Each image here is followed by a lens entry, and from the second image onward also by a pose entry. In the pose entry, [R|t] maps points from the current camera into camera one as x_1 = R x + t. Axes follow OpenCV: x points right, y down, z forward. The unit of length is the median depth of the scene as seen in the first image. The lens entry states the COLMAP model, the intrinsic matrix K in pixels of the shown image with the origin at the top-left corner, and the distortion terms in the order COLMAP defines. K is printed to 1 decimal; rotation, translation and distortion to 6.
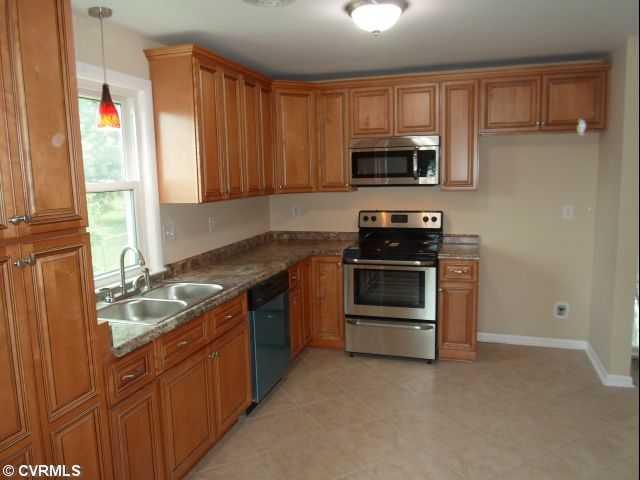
lens RADIAL K [[480.3, 0, 320.0], [0, 480.3, 240.0], [0, 0, 1]] dist [-0.029495, -0.005834]
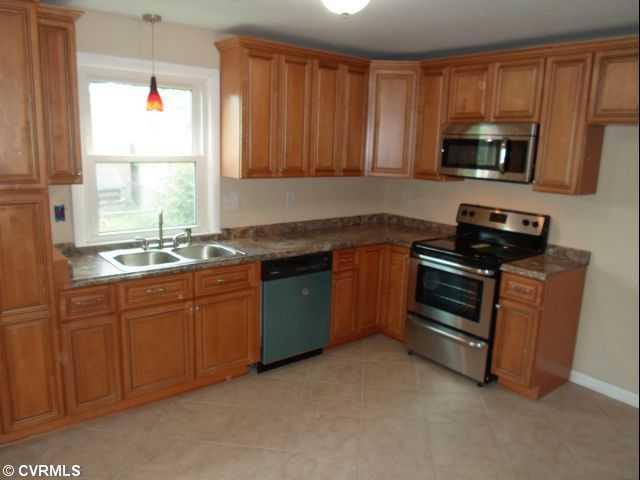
lens RADIAL K [[480.3, 0, 320.0], [0, 480.3, 240.0], [0, 0, 1]] dist [-0.029495, -0.005834]
pose [[0.834404, 0.159422, -0.527593, 0.418962], [-0.129975, 0.987171, 0.092733, -0.050550], [0.535608, -0.008803, 0.844421, 0.114881]]
